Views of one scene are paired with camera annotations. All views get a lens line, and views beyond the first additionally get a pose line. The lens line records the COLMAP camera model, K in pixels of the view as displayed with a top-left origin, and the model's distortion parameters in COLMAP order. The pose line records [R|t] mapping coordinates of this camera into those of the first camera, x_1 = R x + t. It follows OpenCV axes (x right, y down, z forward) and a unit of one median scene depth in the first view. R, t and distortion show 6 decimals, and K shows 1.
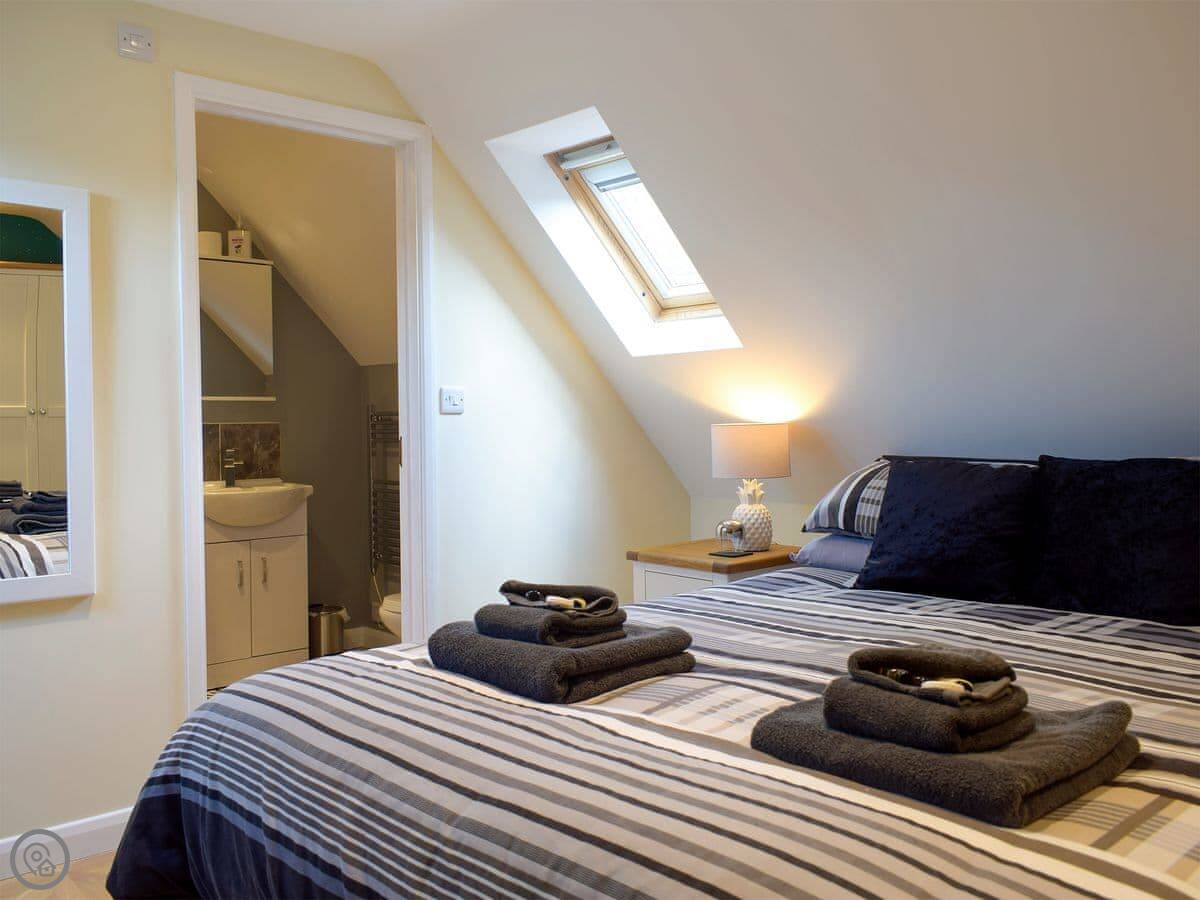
lens RADIAL K [[1099.9, 0, 598.2], [0, 1099.9, 465.9], [0, 0, 1]] dist [-0.011397, 0.009876]
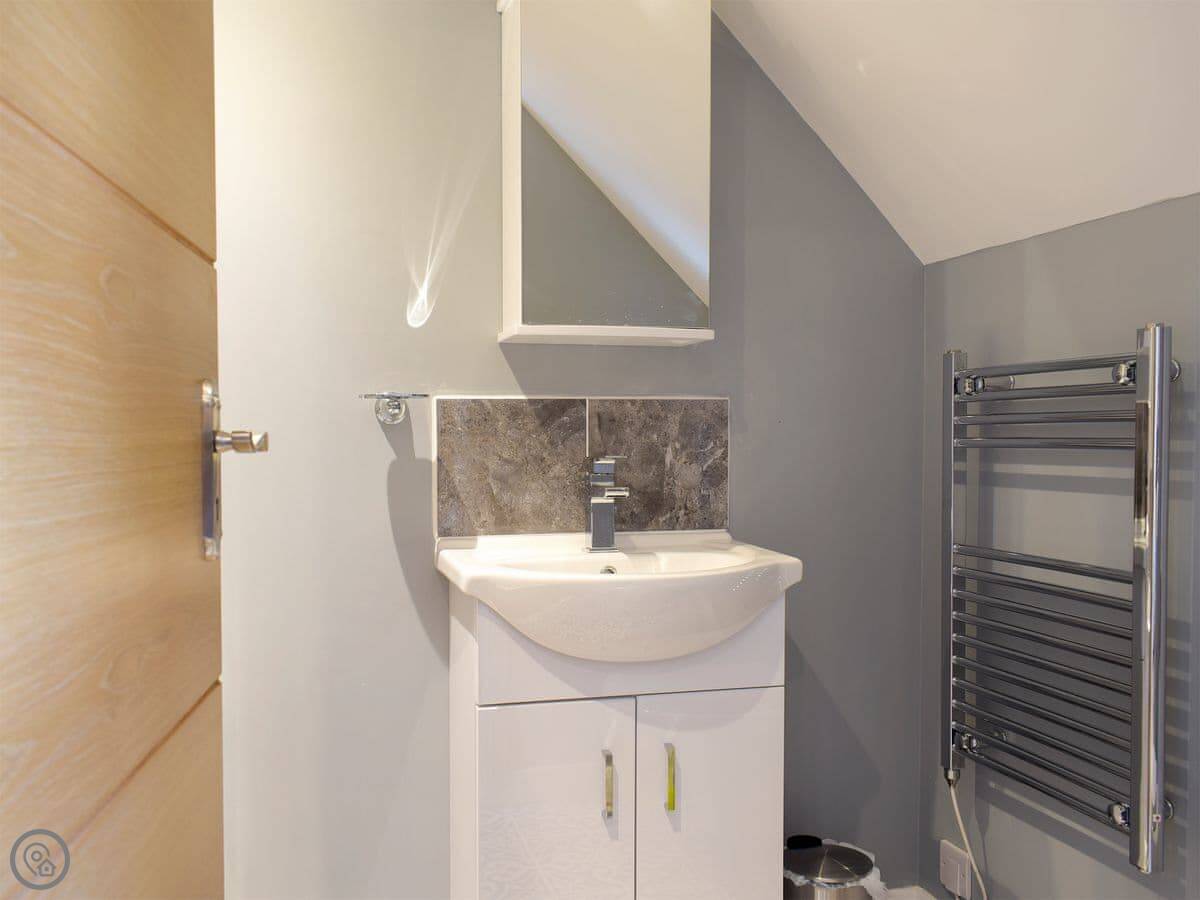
lens RADIAL K [[961.7, 0, 600.0], [0, 961.7, 450.0], [0, 0, 1]] dist [0.022315, -0.000743]
pose [[0.892903, 0.014154, -0.450027, -0.173922], [-0.027181, 0.999377, -0.022499, -0.010249], [0.449429, 0.032321, 0.892731, 0.675262]]
